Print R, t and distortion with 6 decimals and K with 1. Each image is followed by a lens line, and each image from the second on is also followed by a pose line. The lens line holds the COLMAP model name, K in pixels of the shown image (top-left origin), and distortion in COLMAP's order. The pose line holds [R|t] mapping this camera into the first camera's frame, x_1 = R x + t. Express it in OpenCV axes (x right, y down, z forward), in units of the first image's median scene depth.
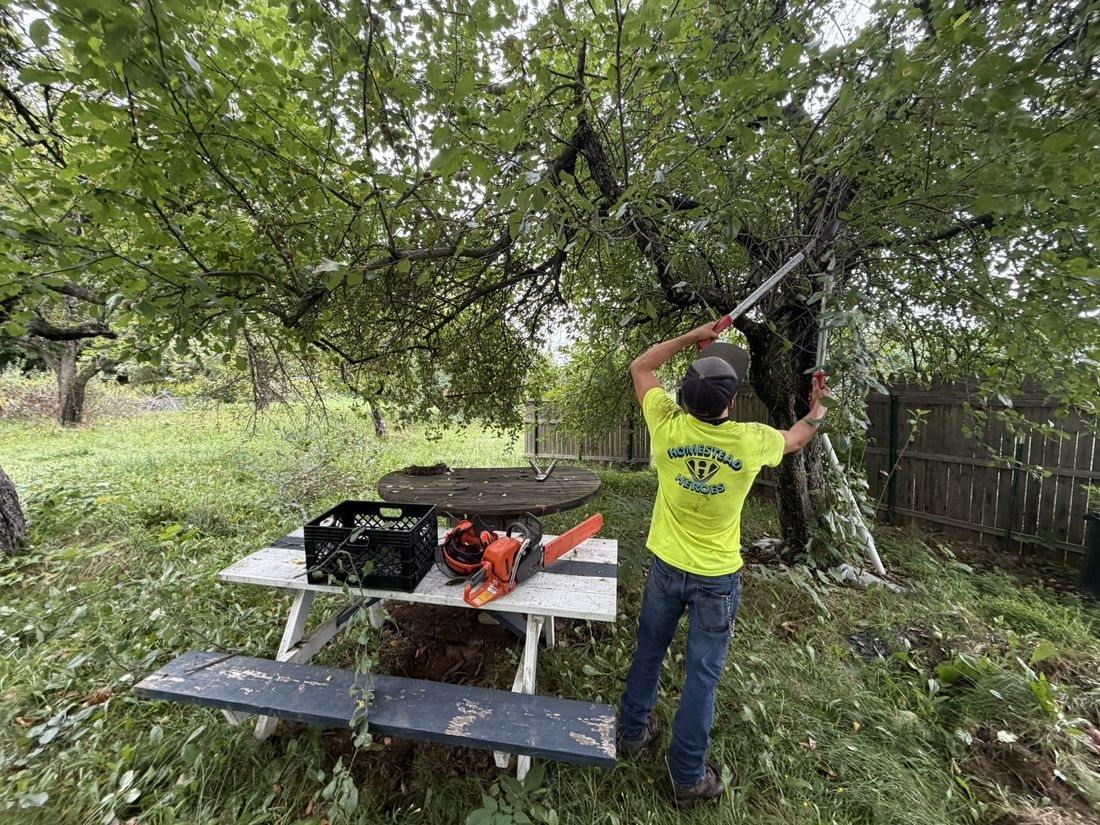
lens RADIAL K [[433.4, 0, 549.6], [0, 433.4, 412.3], [0, 0, 1]] dist [-0.003273, -0.000392]
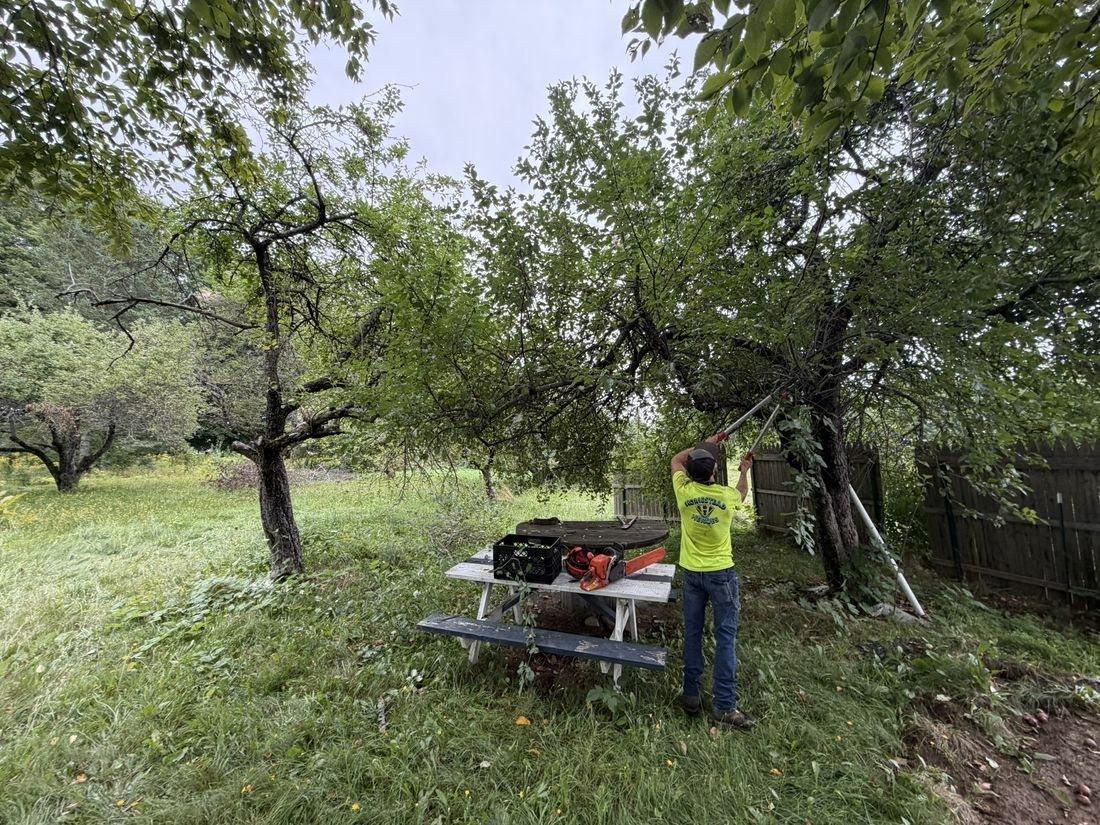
lens RADIAL K [[433.4, 0, 544.8], [0, 433.4, 413.0], [0, 0, 1]] dist [-0.003273, -0.000392]
pose [[0.976794, -0.044222, -0.209565, 0.056027], [0.012973, 0.988872, -0.148203, -0.016850], [0.213787, 0.142045, 0.966498, -0.728451]]
